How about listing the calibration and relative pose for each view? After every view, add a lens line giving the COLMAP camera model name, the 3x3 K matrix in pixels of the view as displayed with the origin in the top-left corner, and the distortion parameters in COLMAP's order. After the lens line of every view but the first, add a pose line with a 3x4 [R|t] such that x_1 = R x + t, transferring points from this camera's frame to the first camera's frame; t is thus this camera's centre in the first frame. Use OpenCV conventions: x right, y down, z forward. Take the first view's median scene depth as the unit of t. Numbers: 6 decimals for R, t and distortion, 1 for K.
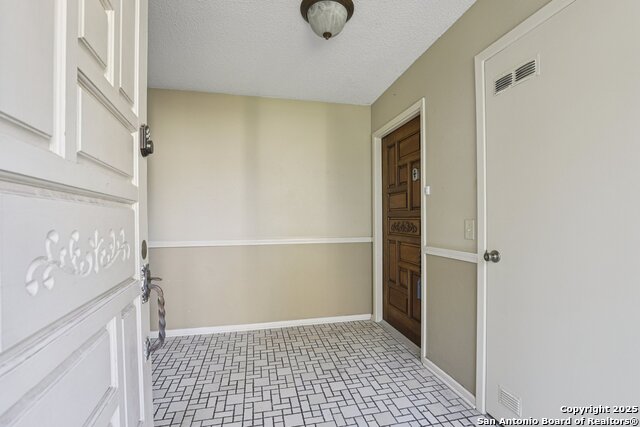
lens RADIAL K [[295.5, 0, 324.9], [0, 295.5, 215.7], [0, 0, 1]] dist [-0.025423, 0.000853]
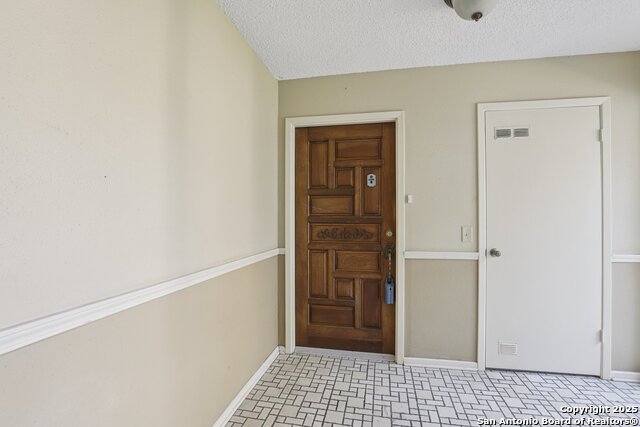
lens RADIAL K [[295.5, 0, 324.9], [0, 295.5, 215.7], [0, 0, 1]] dist [-0.025423, 0.000853]
pose [[0.405292, 0.016433, 0.914040, -0.722526], [-0.014327, 0.999830, -0.011623, -0.008321], [-0.914075, -0.008385, 0.405458, 0.813697]]
